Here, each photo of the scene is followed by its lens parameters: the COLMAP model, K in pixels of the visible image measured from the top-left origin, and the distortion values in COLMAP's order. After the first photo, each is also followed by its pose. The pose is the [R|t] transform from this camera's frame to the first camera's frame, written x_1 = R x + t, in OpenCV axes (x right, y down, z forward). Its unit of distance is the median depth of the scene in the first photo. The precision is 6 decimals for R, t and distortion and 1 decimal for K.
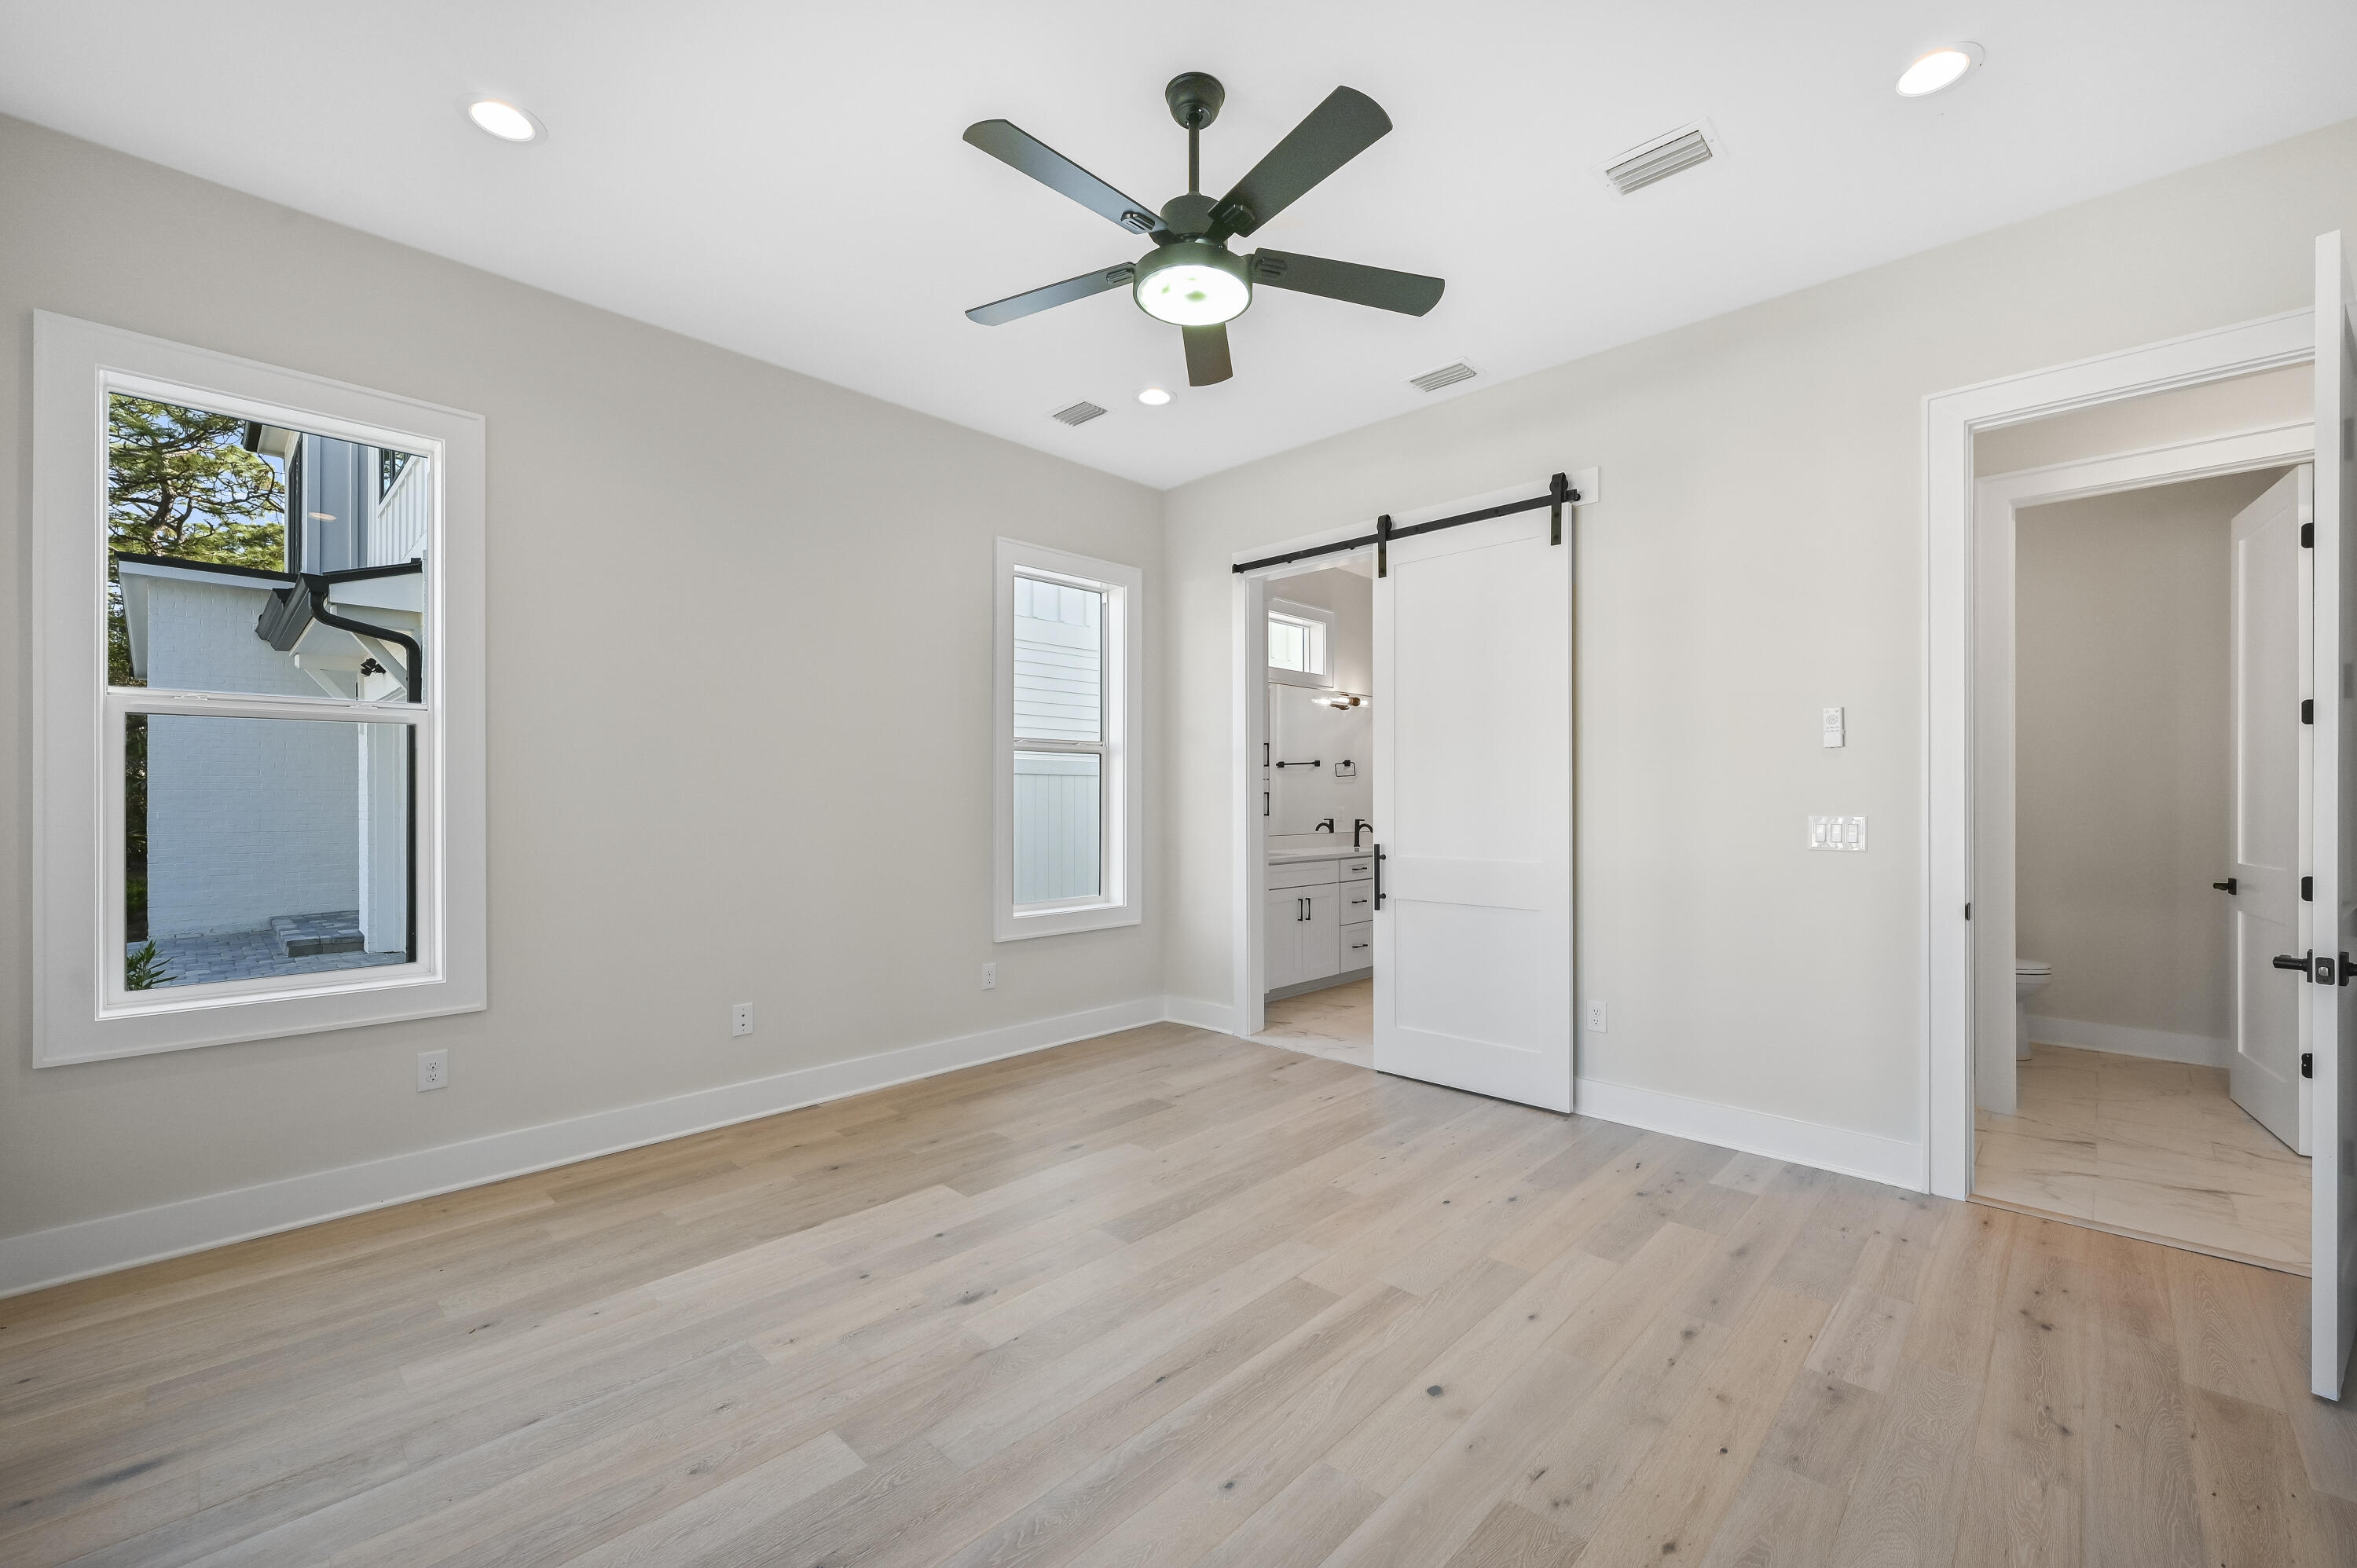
lens RADIAL K [[951.8, 0, 1196.5], [0, 951.8, 792.8], [0, 0, 1]] dist [0.004846, 0.000294]
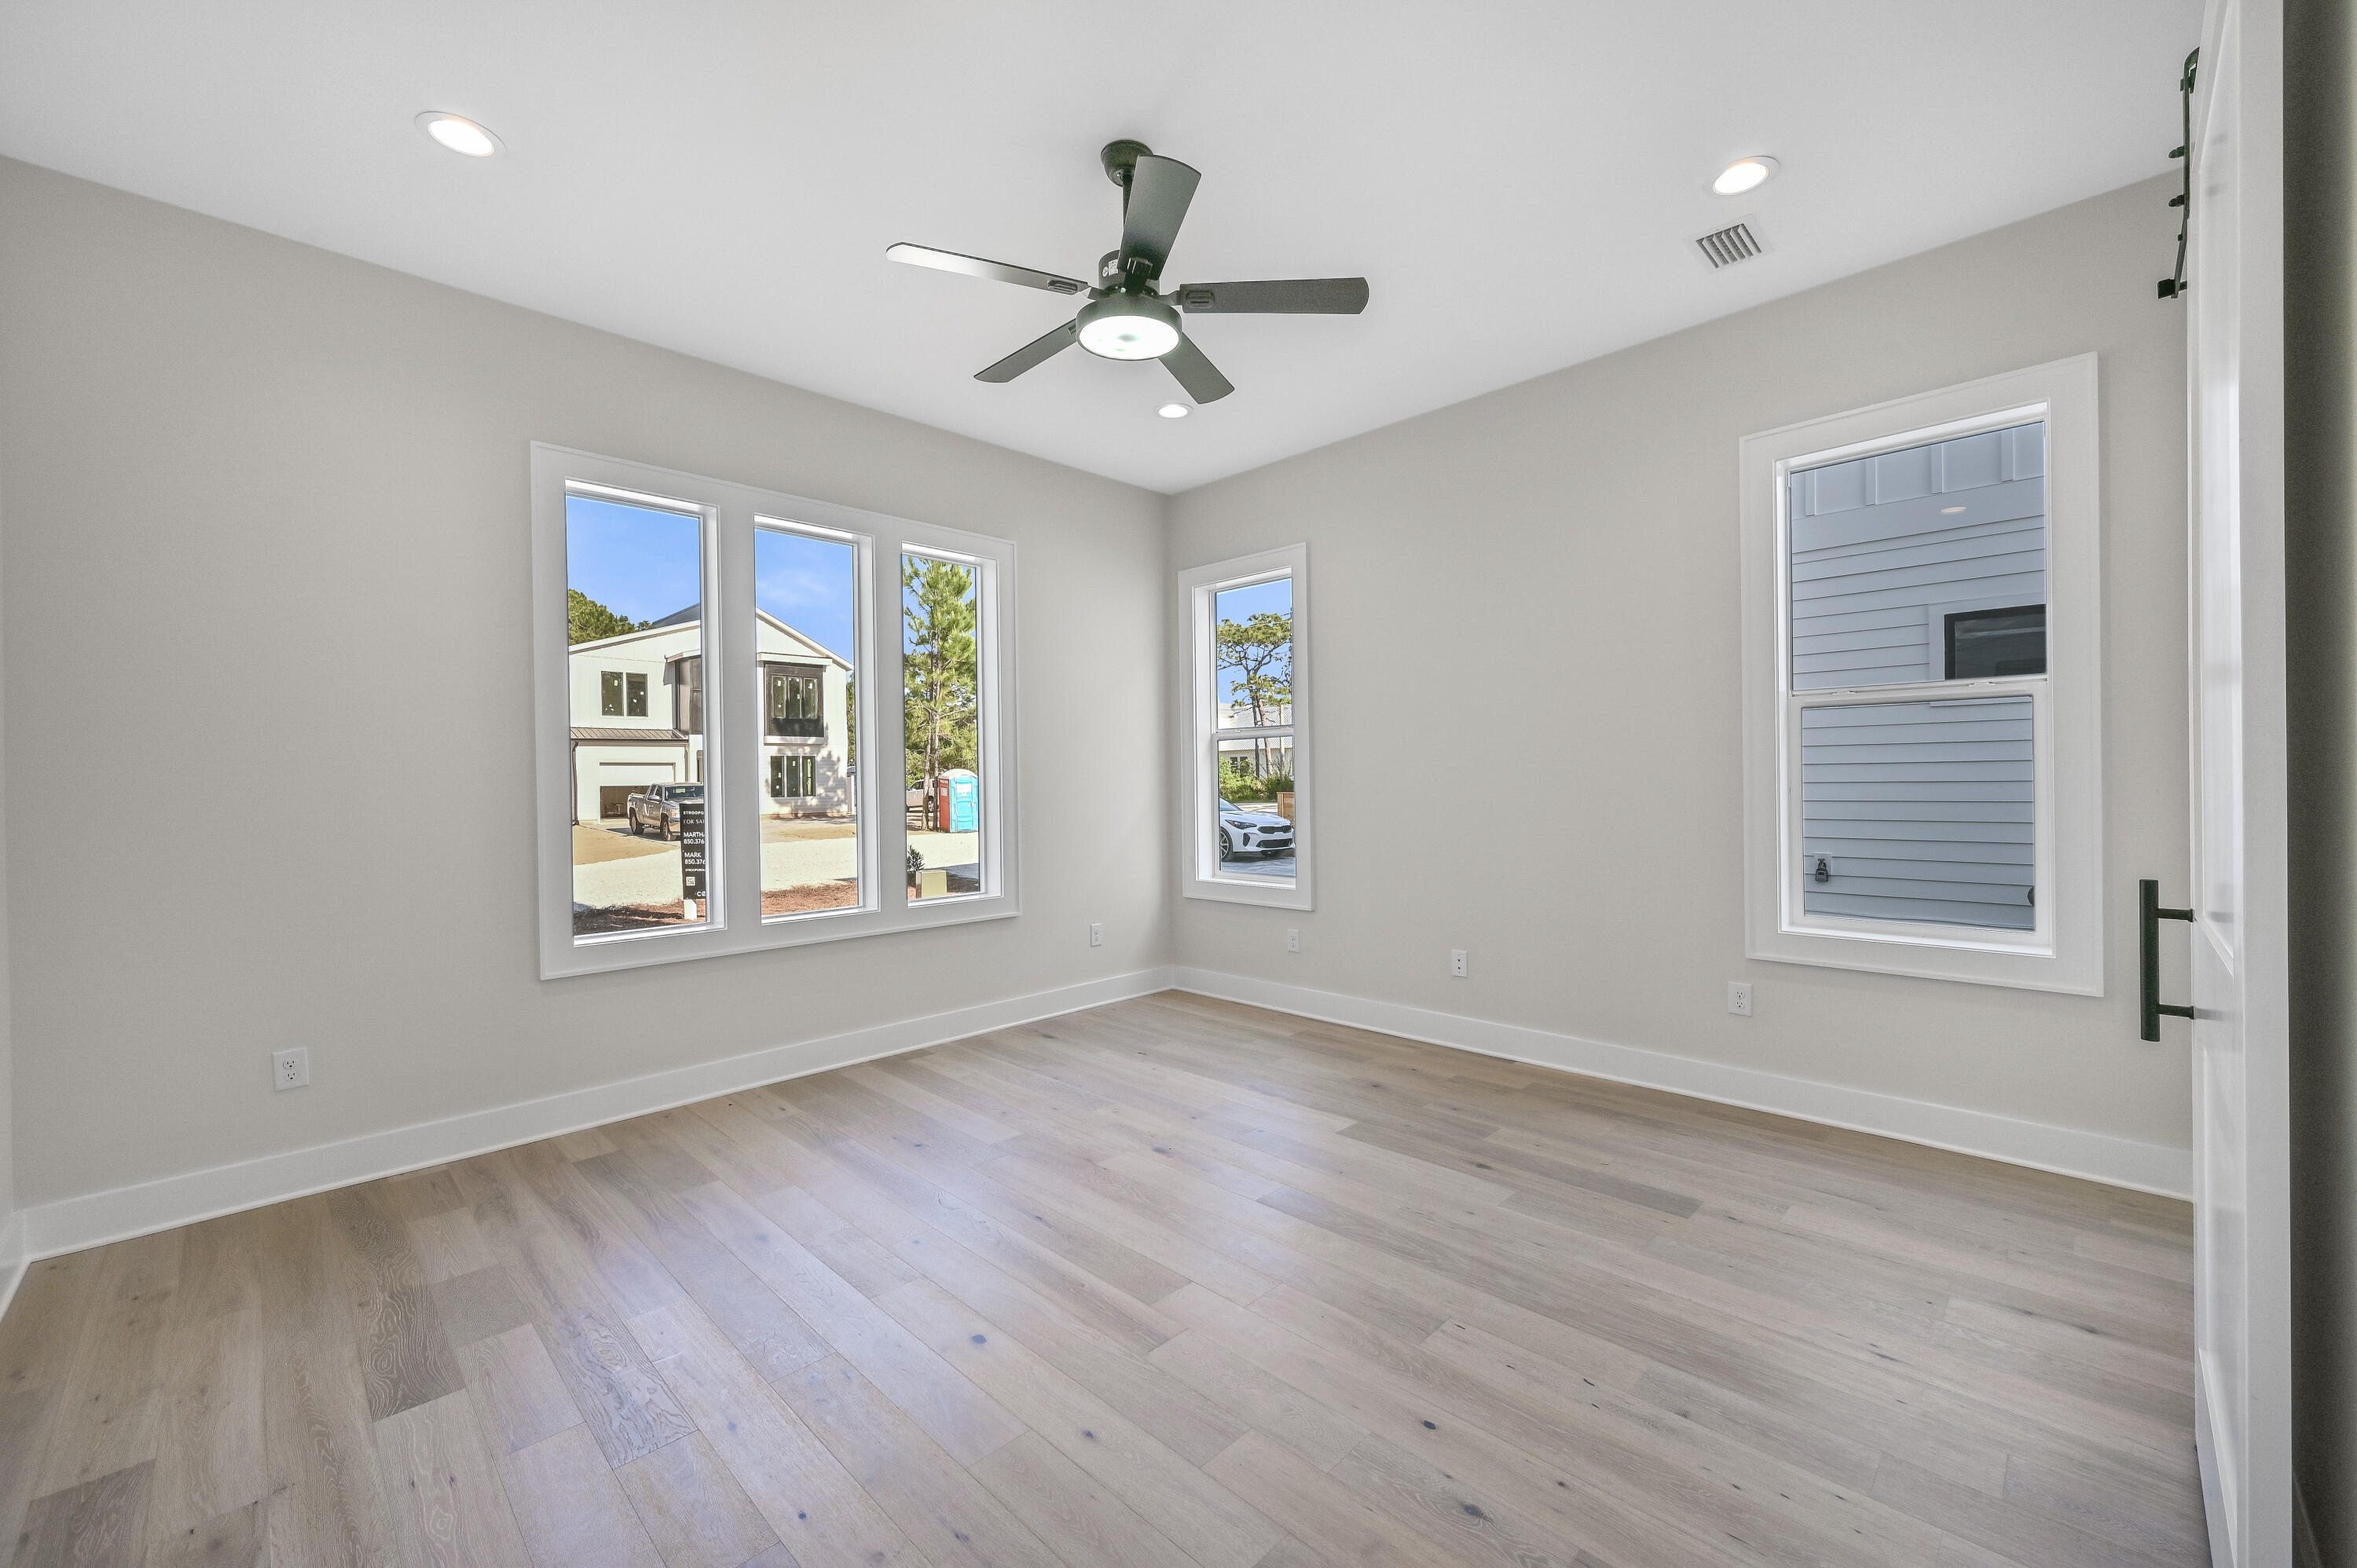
lens RADIAL K [[951.8, 0, 1194.8], [0, 951.8, 785.5], [0, 0, 1]] dist [0.004846, 0.000294]
pose [[-0.028437, 0.006542, -0.999574, 0.827444], [0.025225, 0.999665, 0.005825, -0.000286], [0.999277, -0.025048, -0.028593, 0.809398]]
